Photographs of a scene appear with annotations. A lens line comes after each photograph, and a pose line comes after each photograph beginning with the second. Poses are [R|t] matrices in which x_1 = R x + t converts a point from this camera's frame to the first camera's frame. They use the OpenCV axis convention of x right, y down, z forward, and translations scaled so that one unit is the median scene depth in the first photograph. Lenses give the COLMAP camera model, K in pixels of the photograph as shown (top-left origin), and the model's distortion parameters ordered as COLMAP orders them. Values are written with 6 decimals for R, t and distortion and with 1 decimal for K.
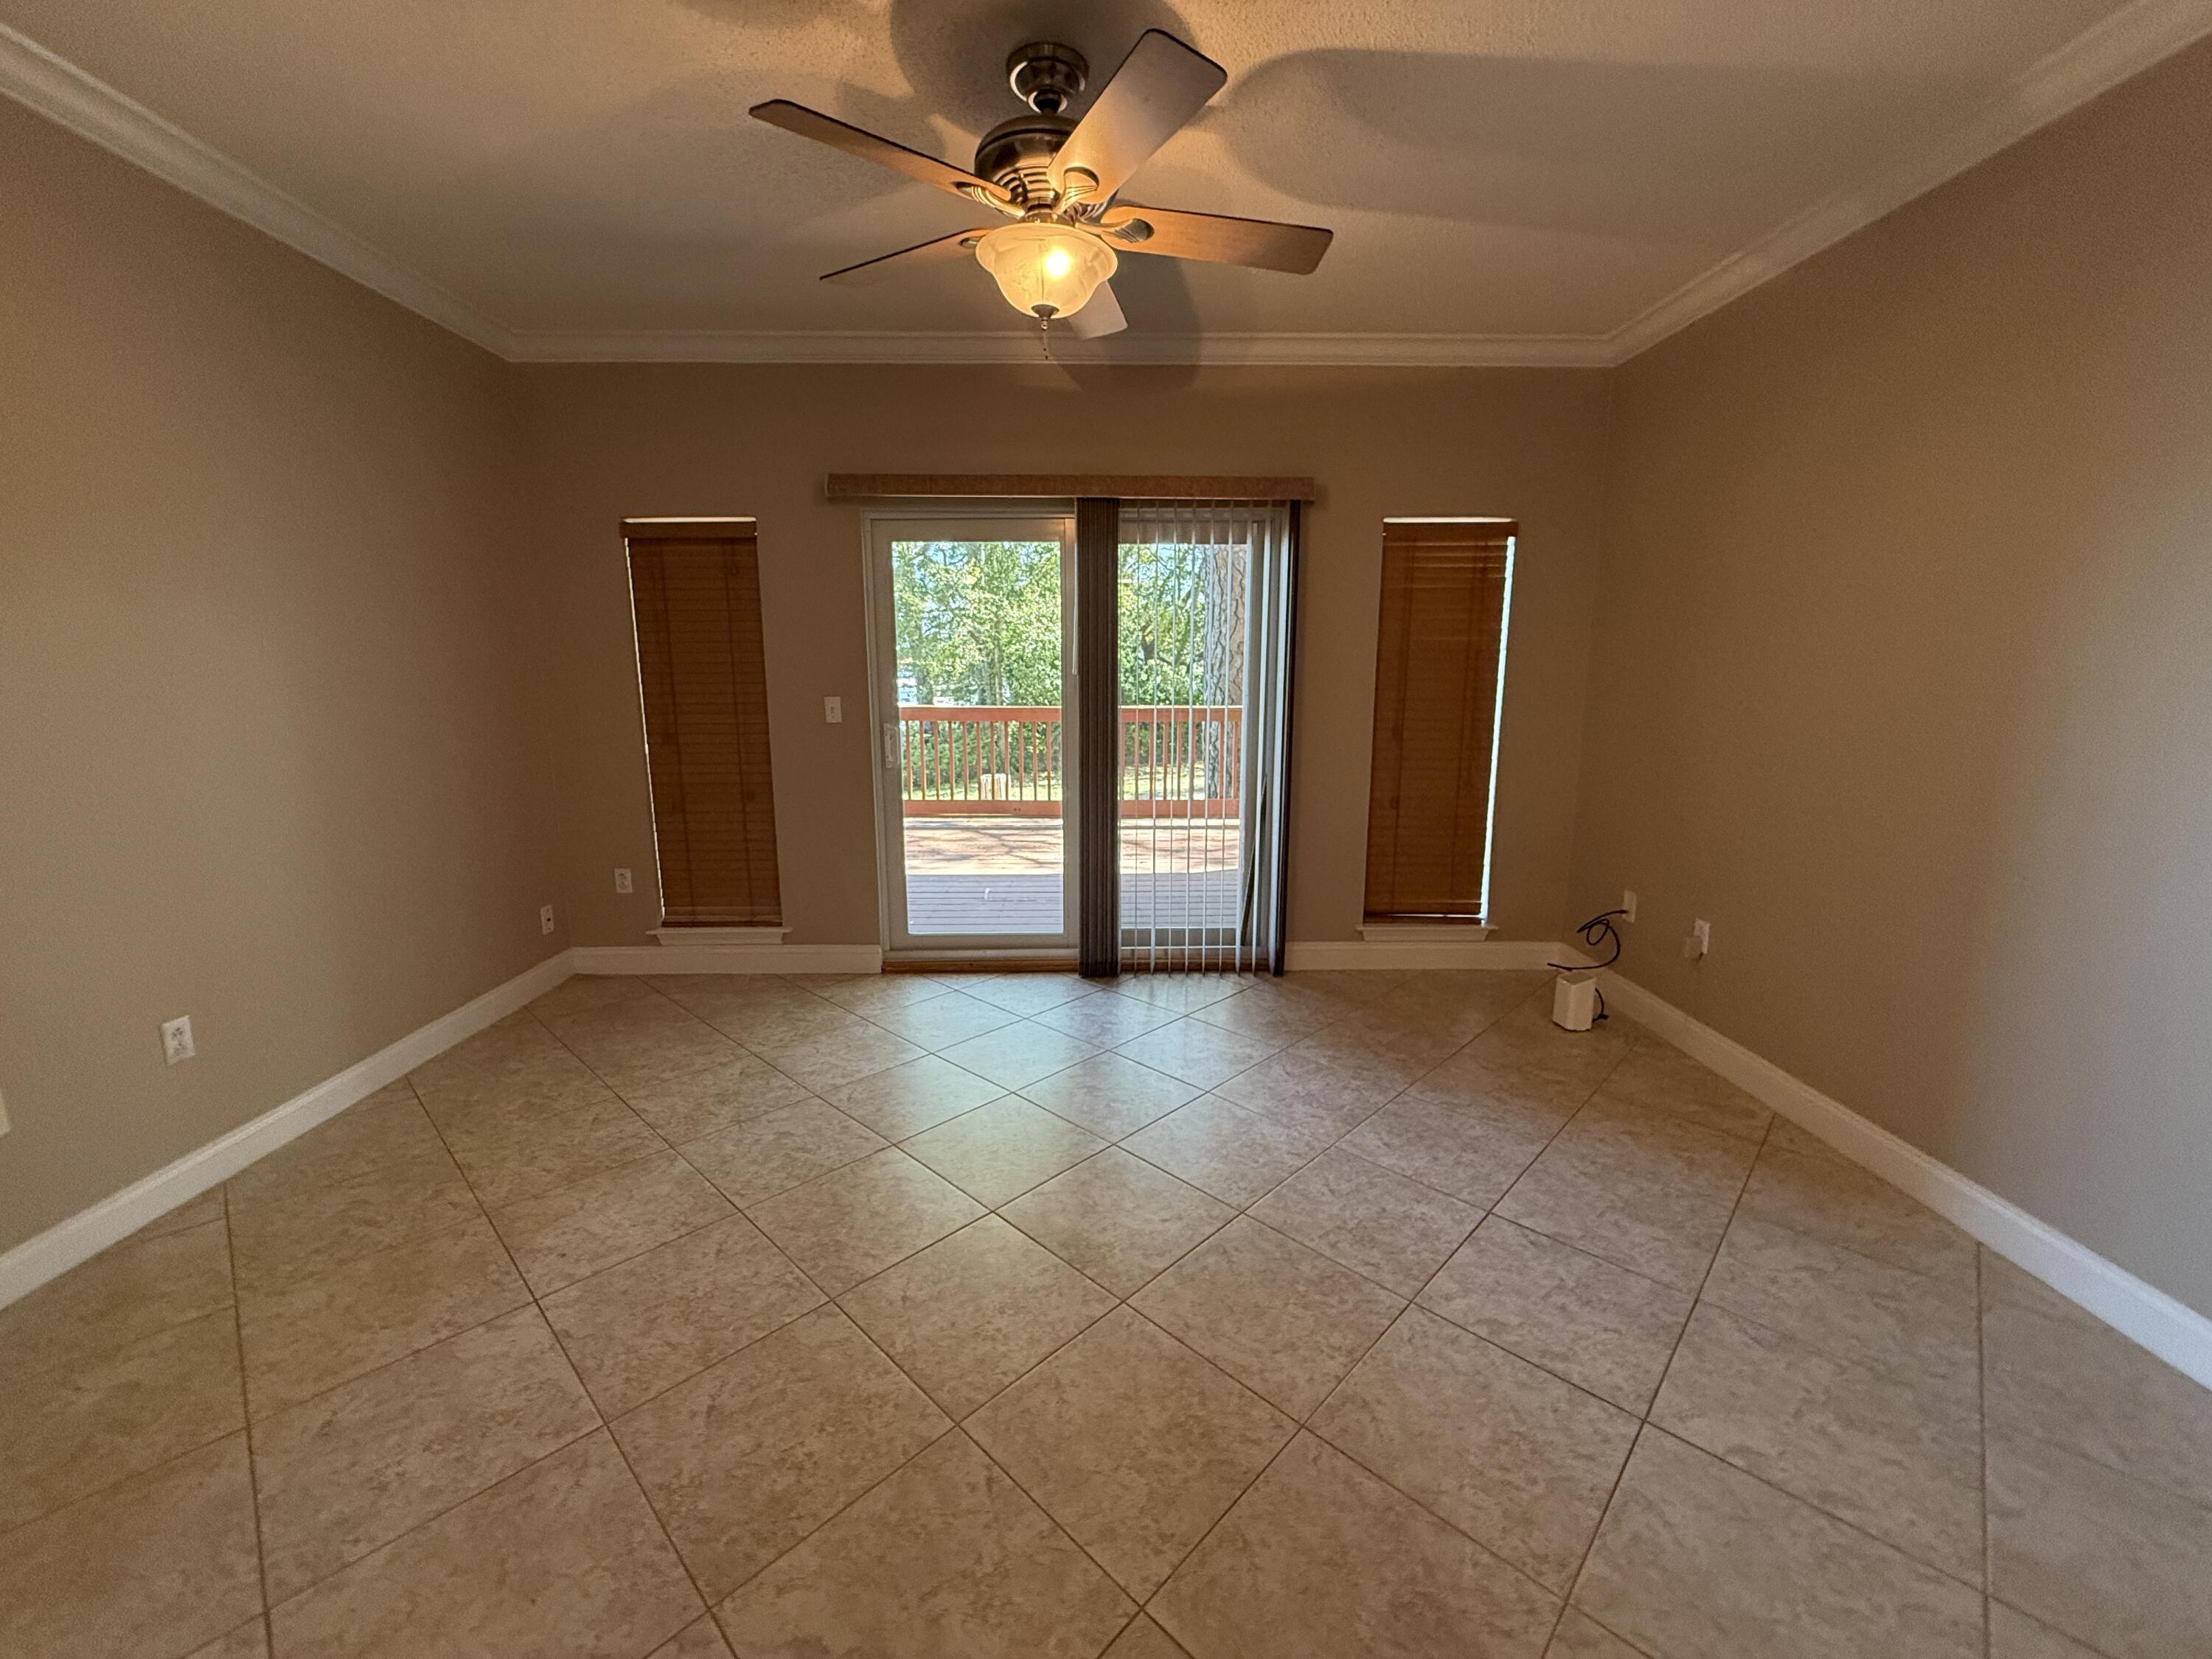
lens RADIAL K [[881.8, 0, 1100.6], [0, 881.8, 825.3], [0, 0, 1]] dist [-0.003943, 0.001096]
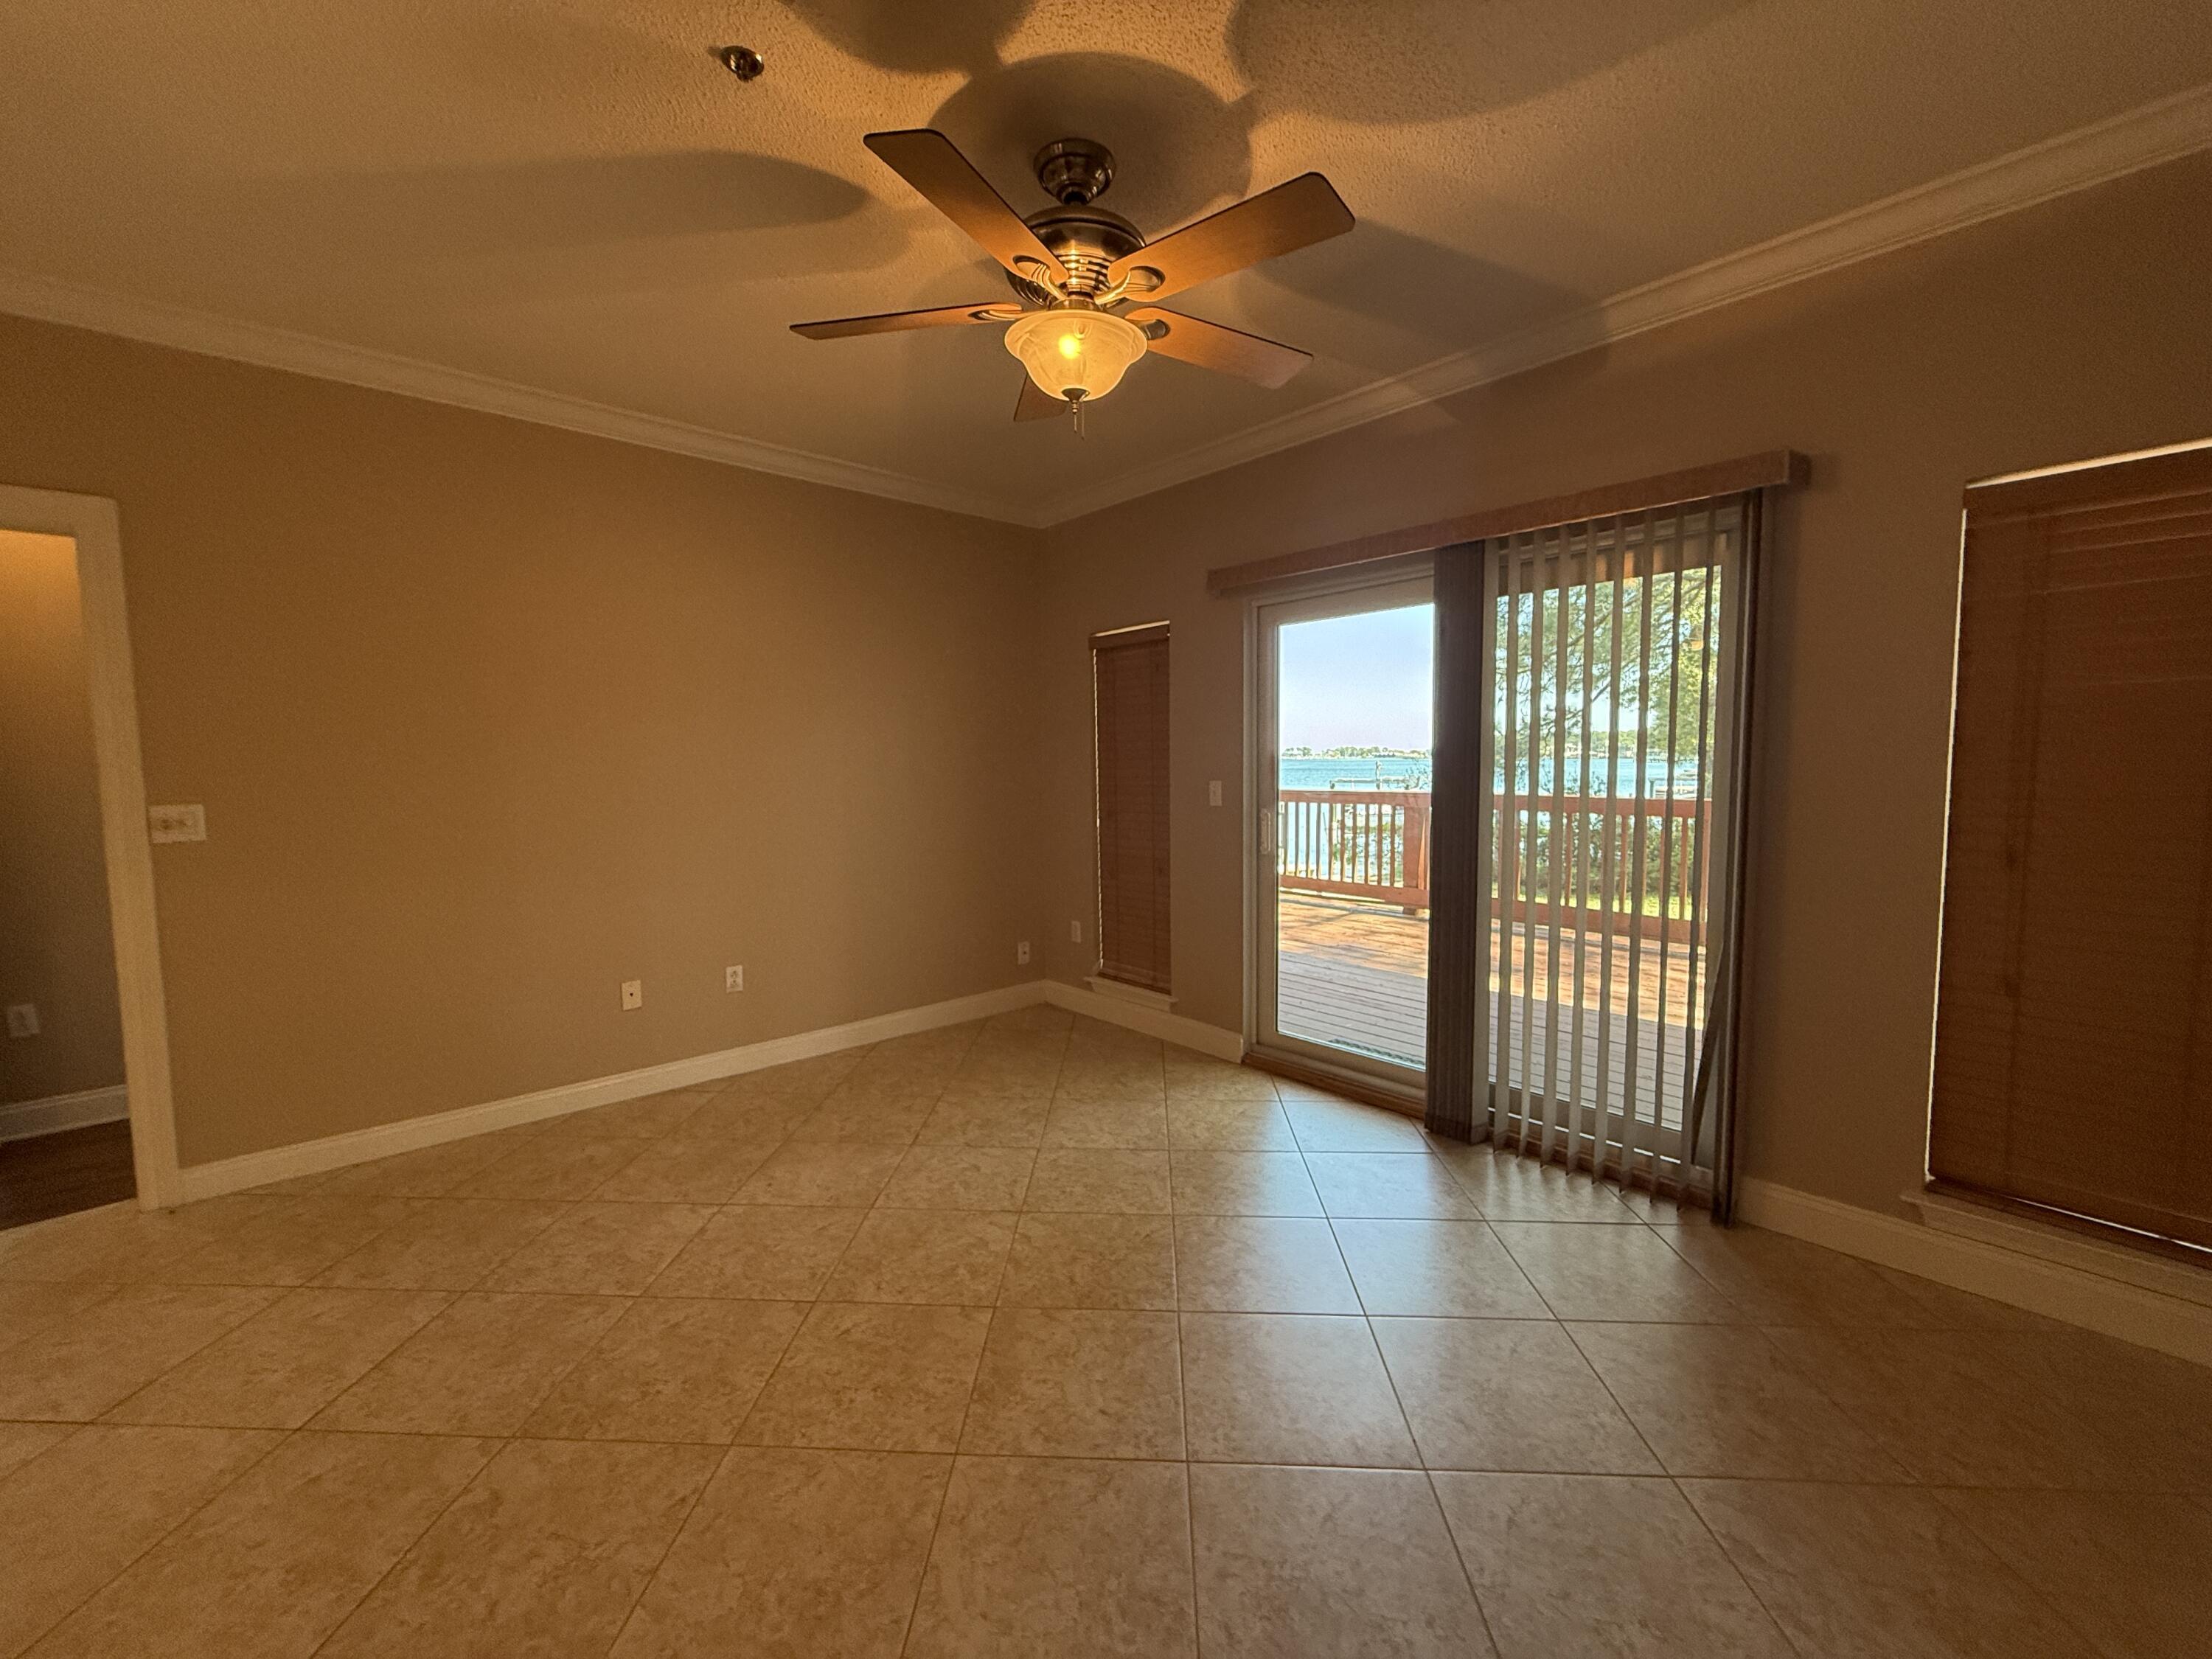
lens RADIAL K [[881.8, 0, 1101.1], [0, 881.8, 828.3], [0, 0, 1]] dist [-0.003943, 0.001096]
pose [[0.658429, 0.052243, -0.750828, 0.383223], [-0.121817, 0.991832, -0.037814, -0.035465], [0.742720, 0.116361, 0.659415, 0.227629]]
